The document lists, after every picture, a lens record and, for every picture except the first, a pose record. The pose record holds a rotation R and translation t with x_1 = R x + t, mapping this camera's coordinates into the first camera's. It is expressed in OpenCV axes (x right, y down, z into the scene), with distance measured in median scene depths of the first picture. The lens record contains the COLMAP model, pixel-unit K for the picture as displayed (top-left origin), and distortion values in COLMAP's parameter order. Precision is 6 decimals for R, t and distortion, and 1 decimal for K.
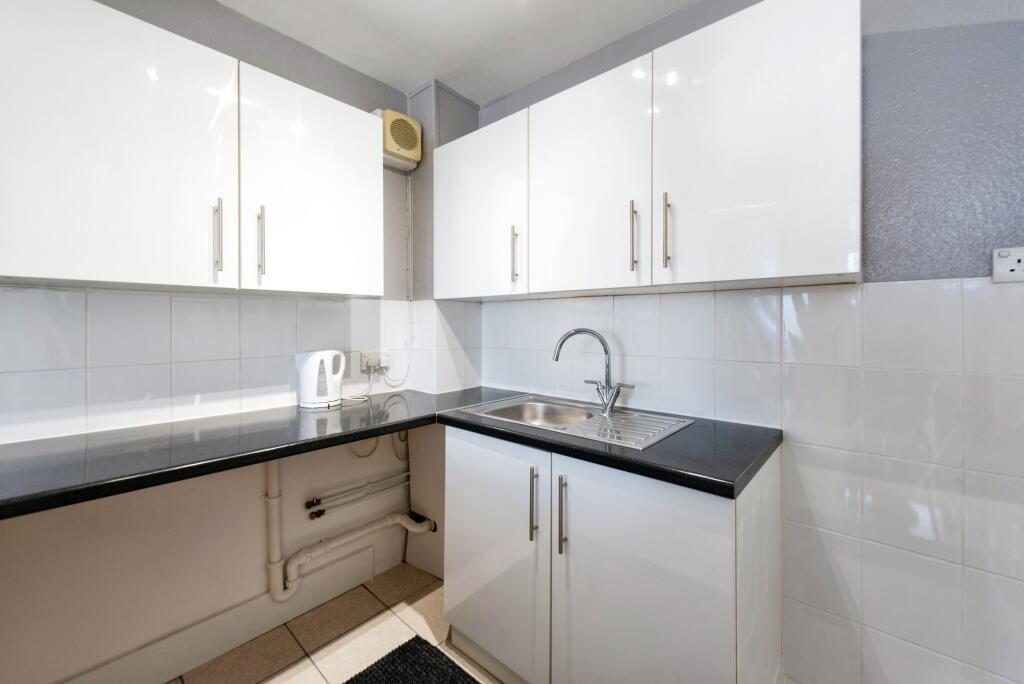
lens RADIAL K [[405.7, 0, 515.8], [0, 405.7, 326.0], [0, 0, 1]] dist [-0.000554, -0.000250]
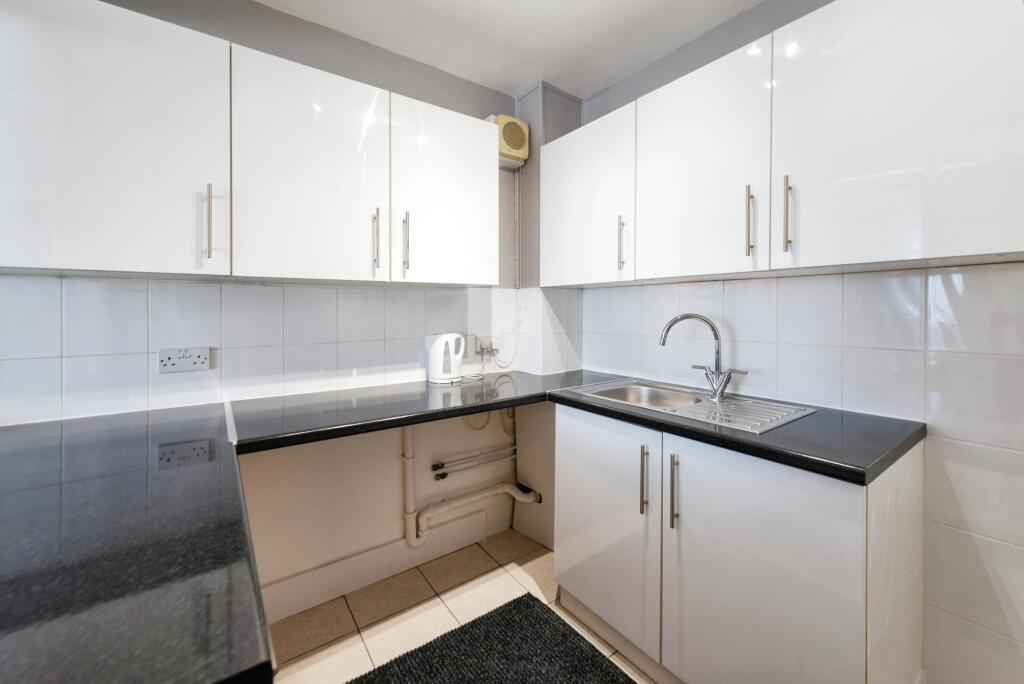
lens RADIAL K [[409.2, 0, 510.7], [0, 409.2, 317.6], [0, 0, 1]] dist [-0.000050, -0.000576]
pose [[0.976403, -0.000297, -0.215958, -0.051801], [0.003445, 0.999893, 0.014201, -0.000570], [0.215931, -0.014610, 0.976299, -0.087664]]
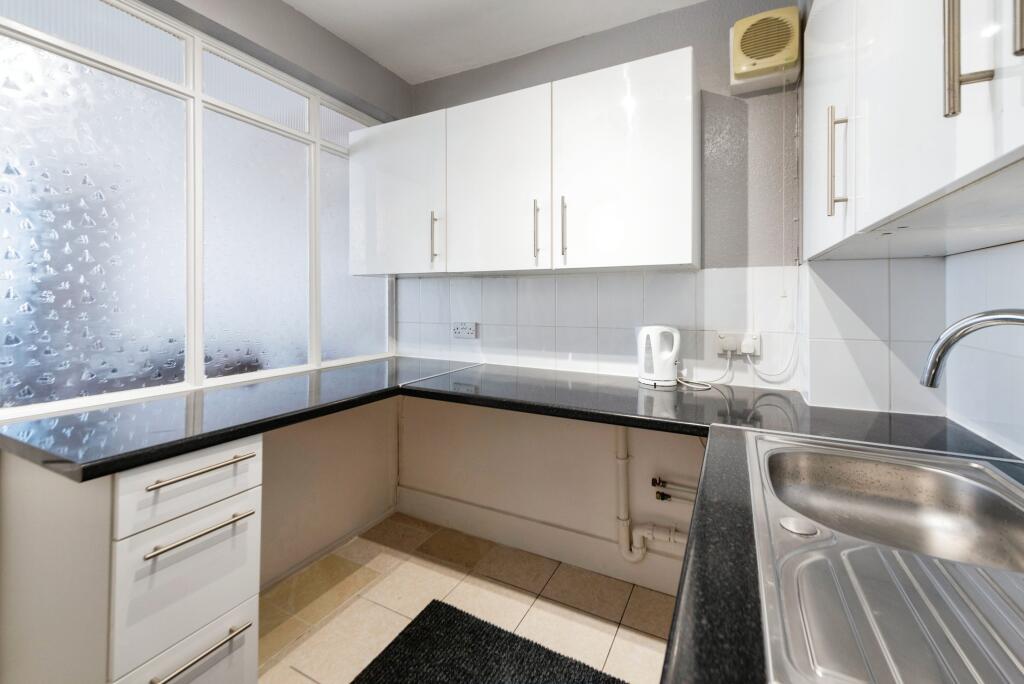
lens RADIAL K [[415.1, 0, 528.7], [0, 415.1, 300.2], [0, 0, 1]] dist [0.000402, -0.000012]
pose [[0.260991, 0.005891, -0.965323, 0.395870], [-0.004847, 0.999977, 0.004792, -0.003010], [0.965329, 0.003428, 0.261014, 0.463227]]
